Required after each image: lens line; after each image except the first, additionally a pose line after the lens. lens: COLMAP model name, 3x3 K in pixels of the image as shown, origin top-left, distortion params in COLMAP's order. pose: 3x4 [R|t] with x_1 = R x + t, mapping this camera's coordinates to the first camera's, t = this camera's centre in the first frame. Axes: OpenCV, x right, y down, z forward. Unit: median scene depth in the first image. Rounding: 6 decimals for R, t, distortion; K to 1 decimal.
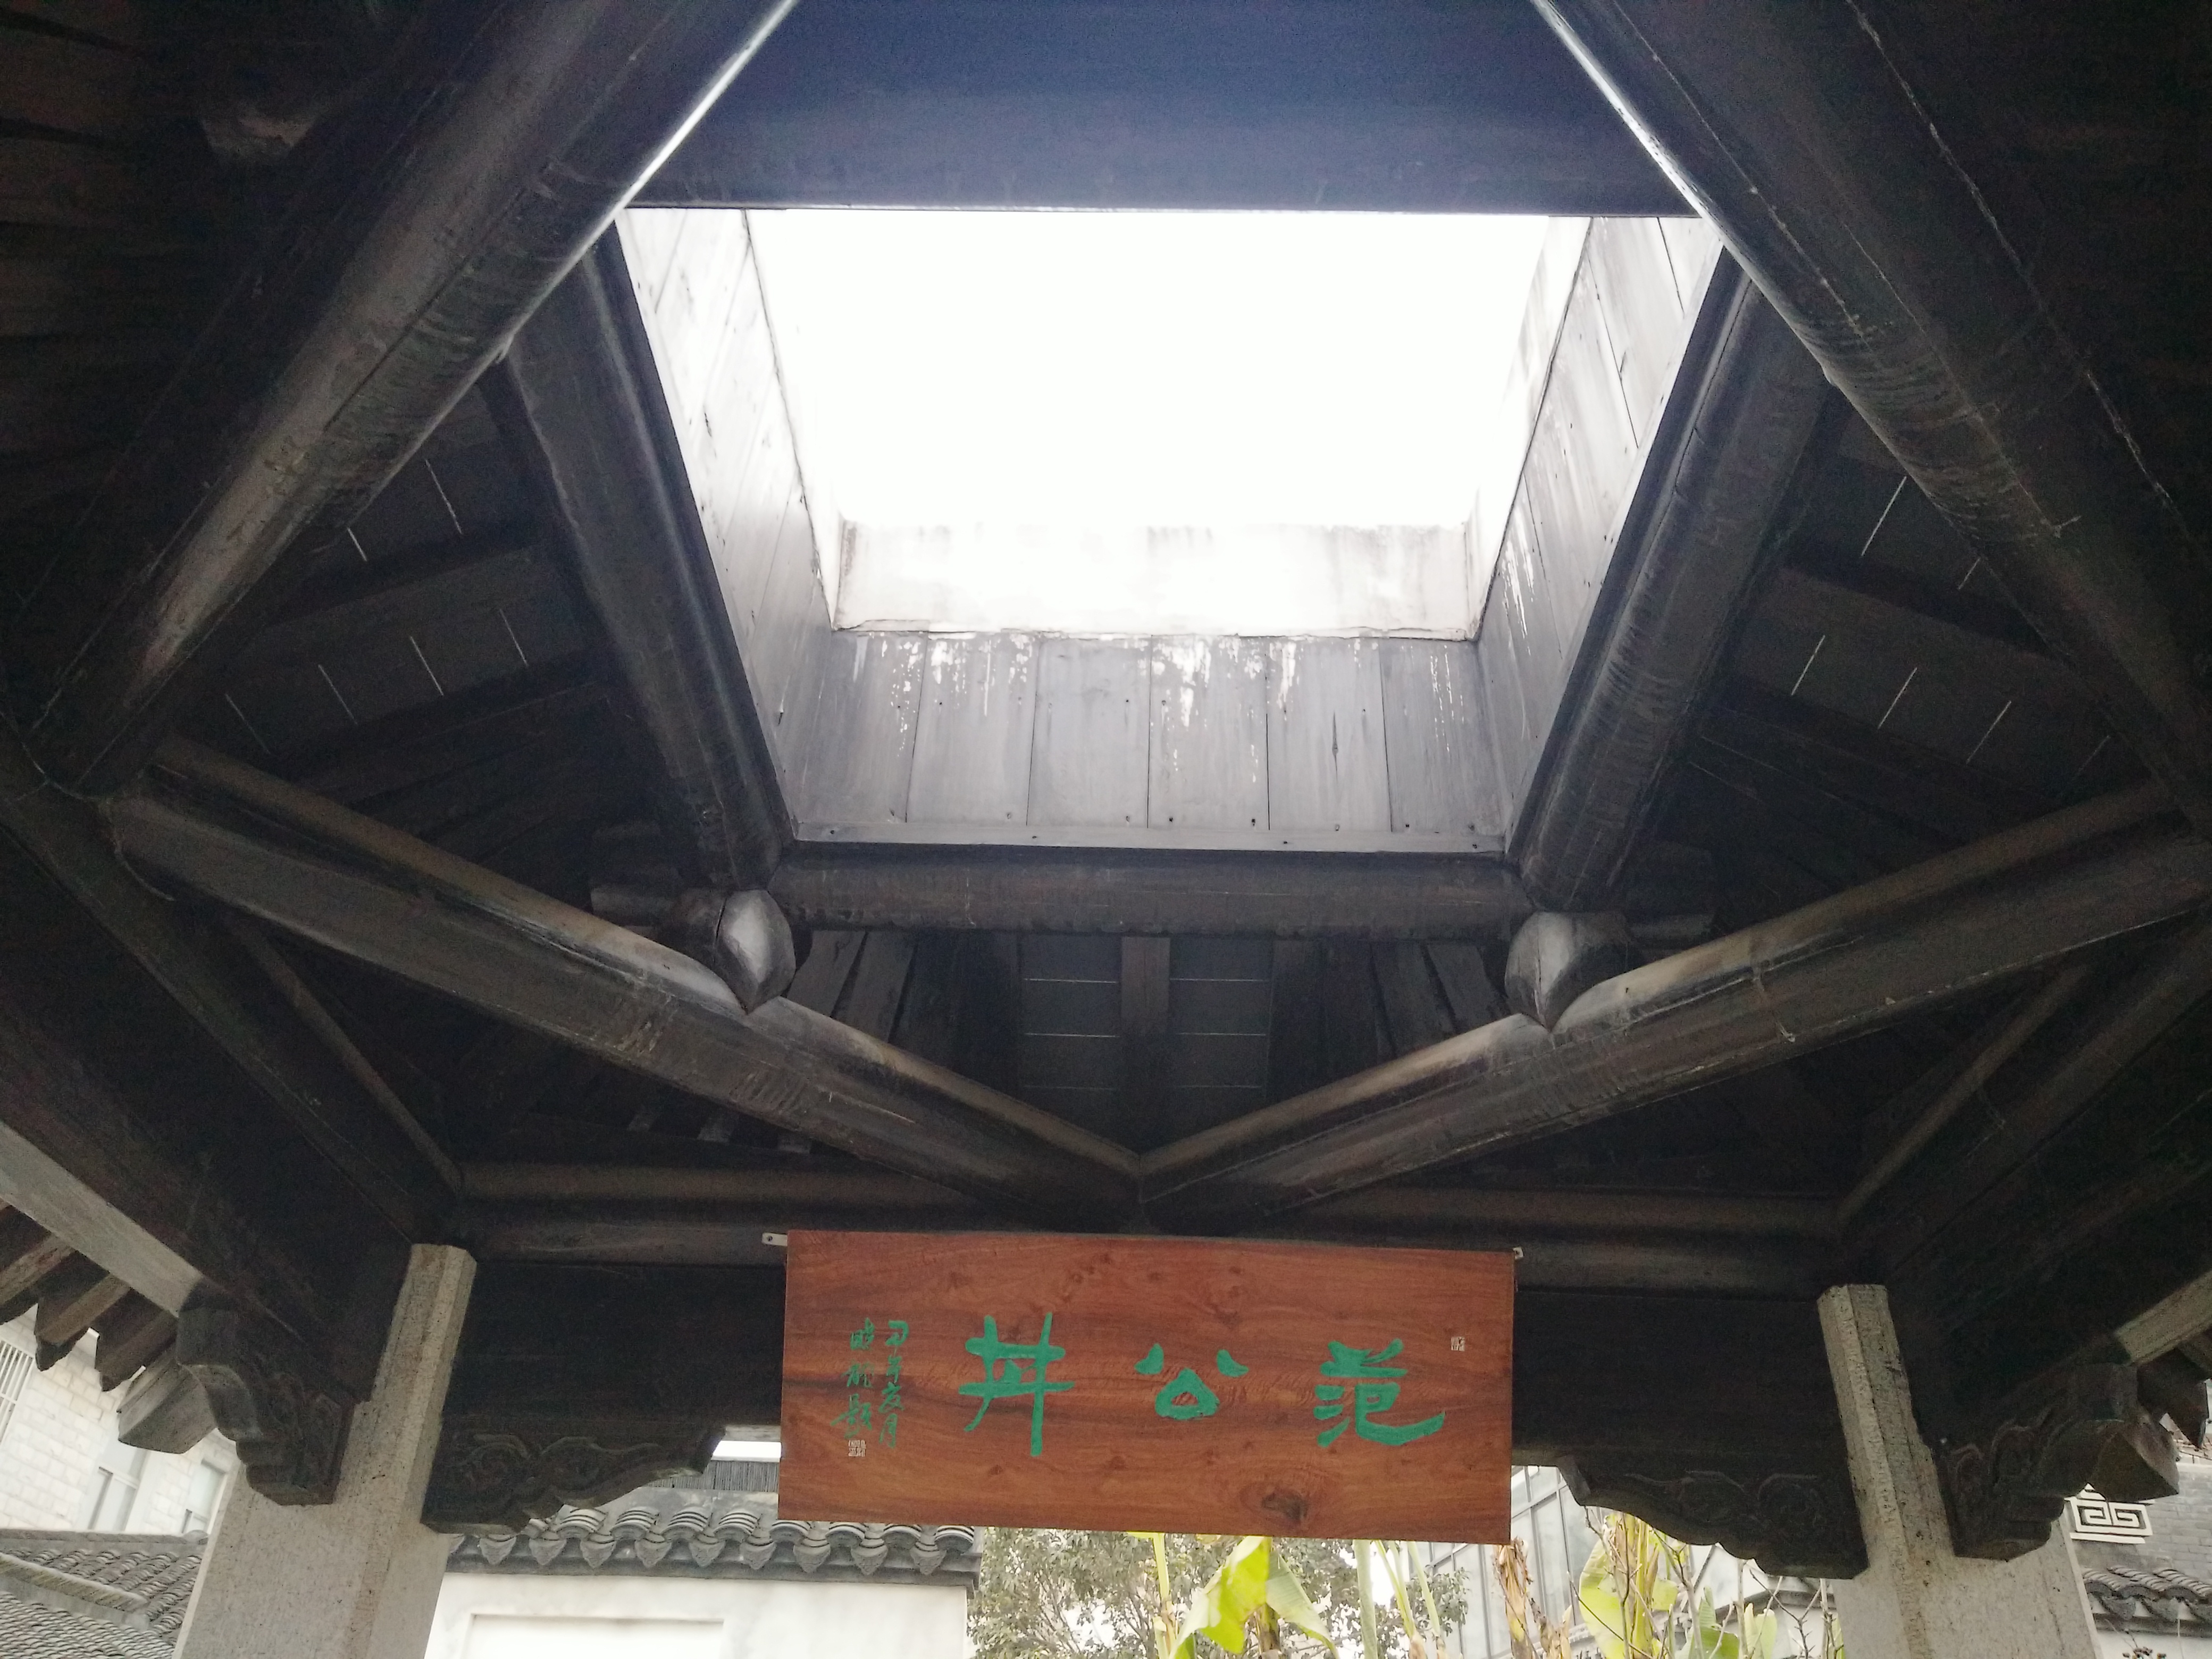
lens RADIAL K [[1679.3, 0, 1086.3], [0, 1679.3, 828.5], [0, 0, 1]] dist [0.016658, 0.006167]
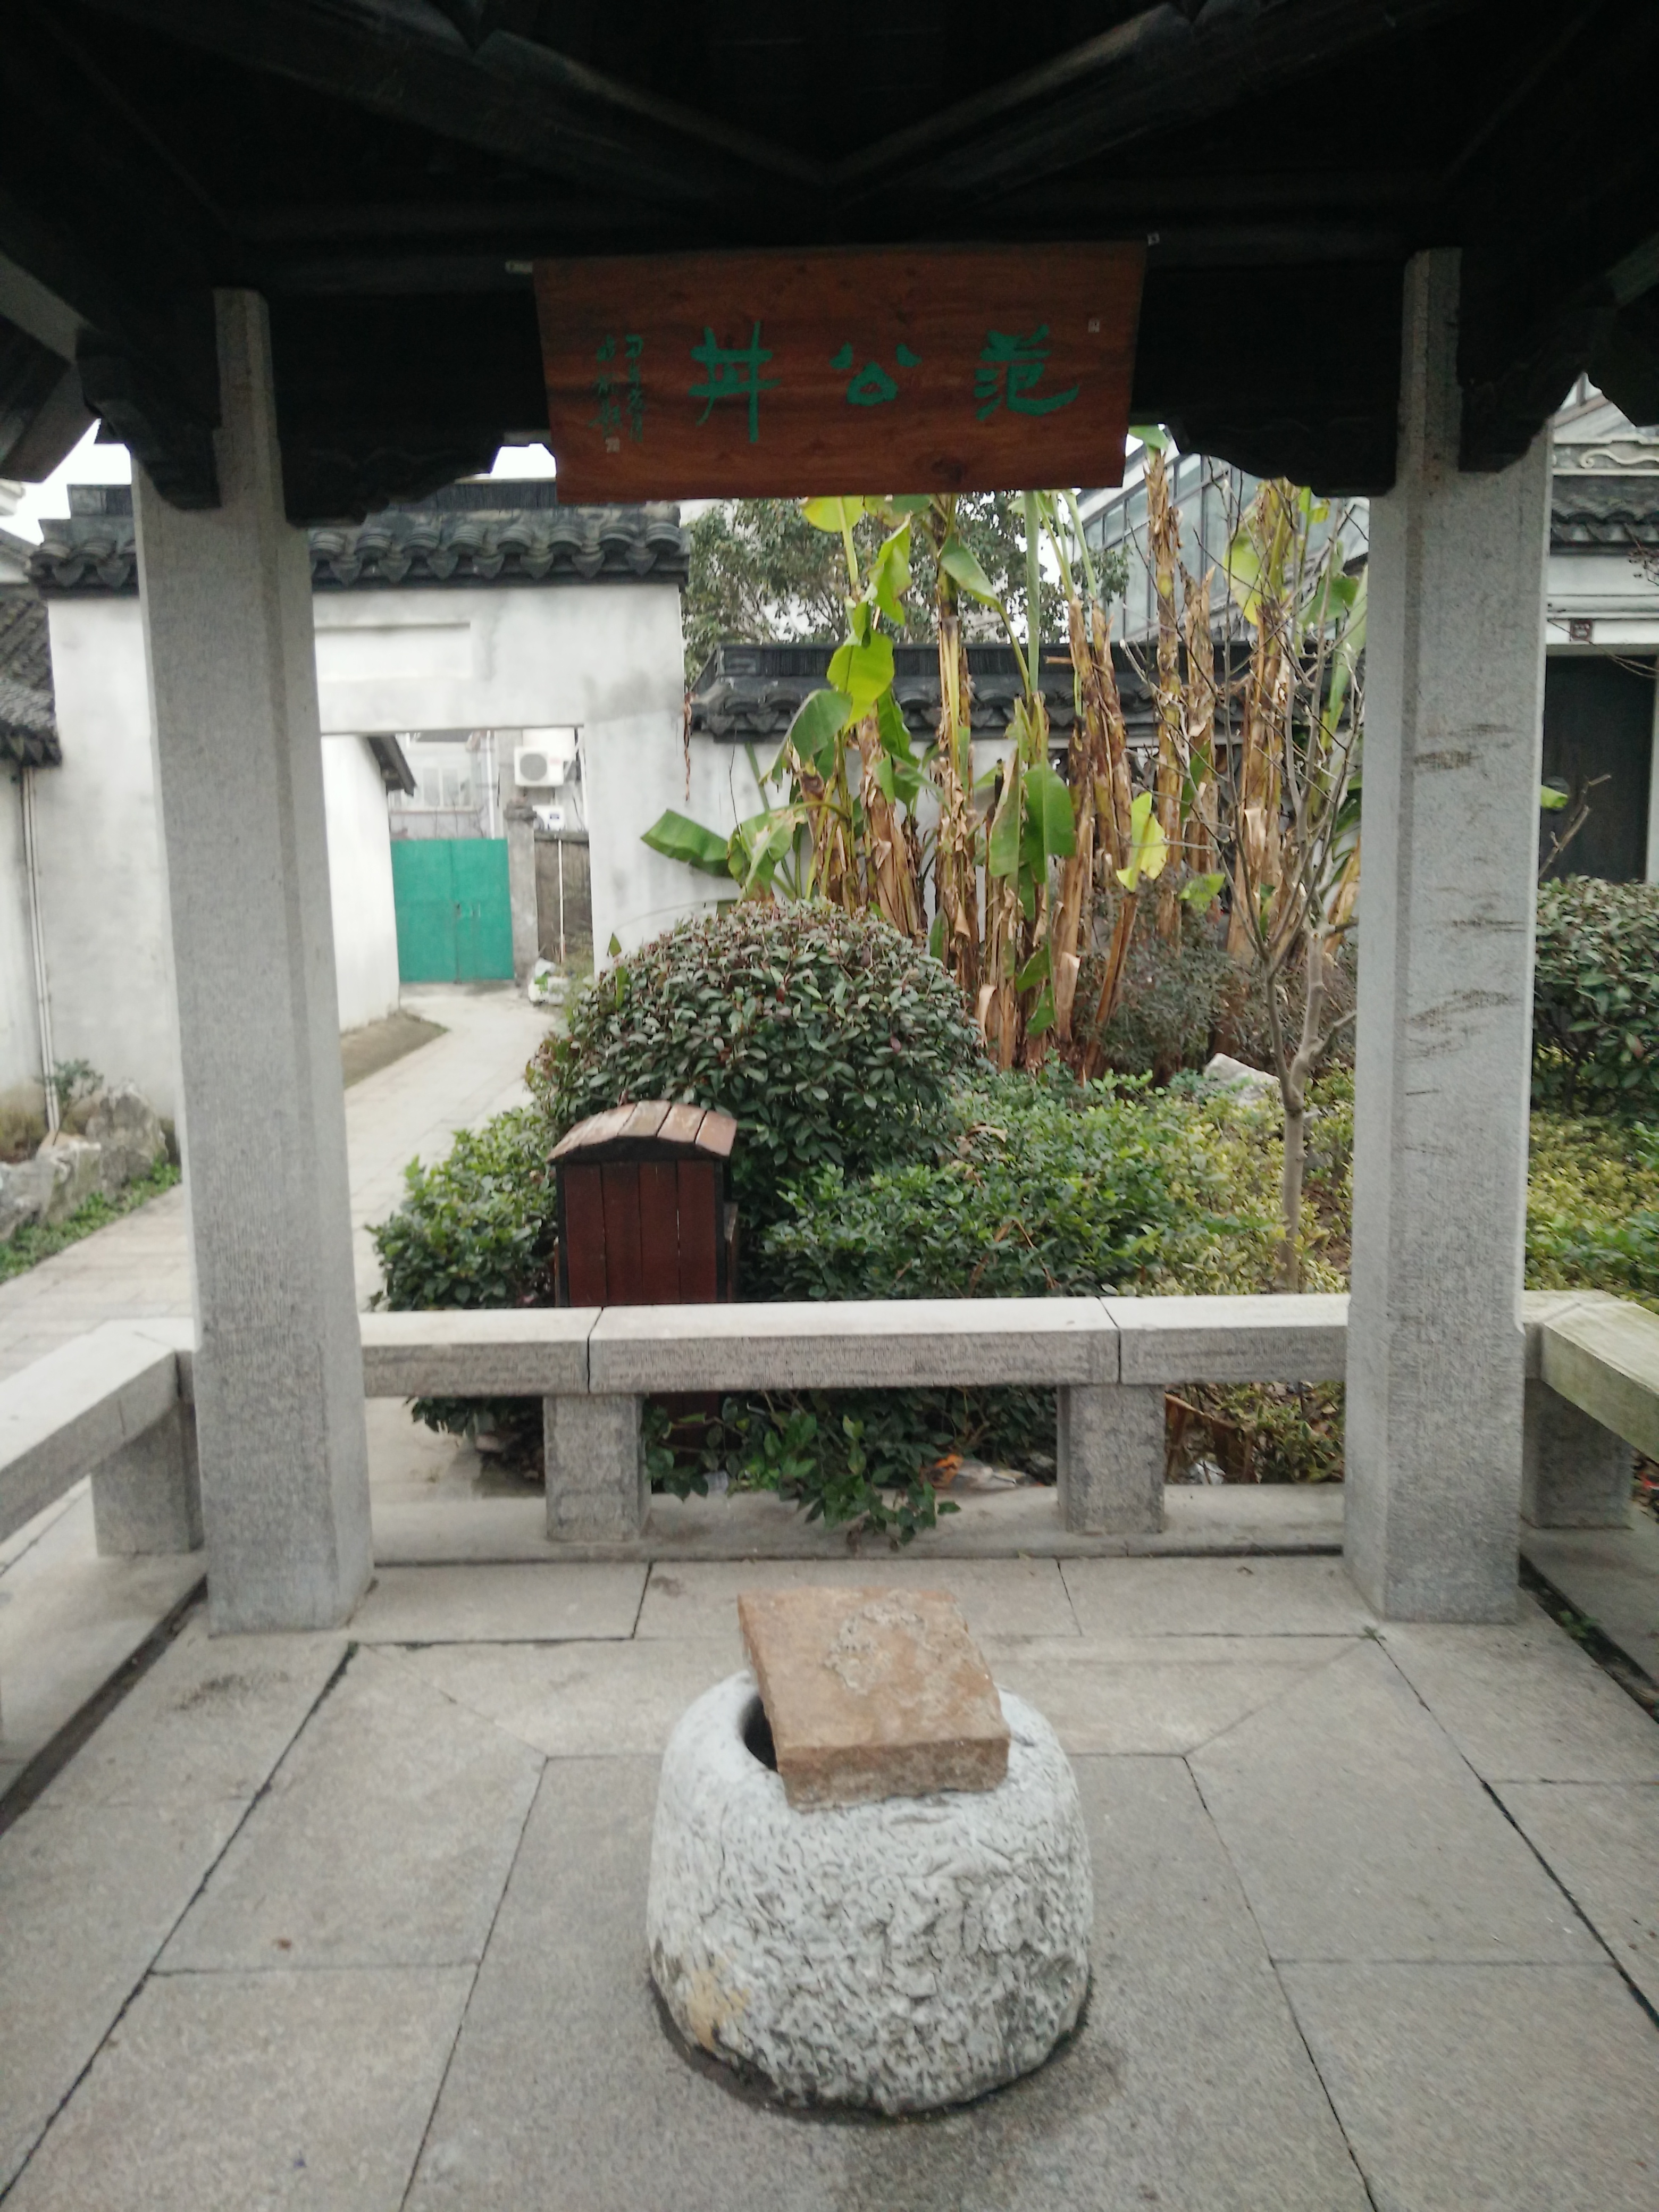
lens RADIAL K [[1679.3, 0, 806.1], [0, 1679.3, 1128.3], [0, 0, 1]] dist [0.016658, 0.006167]
pose [[0.998140, -0.060933, -0.002130, -0.019393], [0.046815, 0.743549, 0.667040, -0.084888], [-0.039061, -0.665899, 0.745019, -0.281627]]
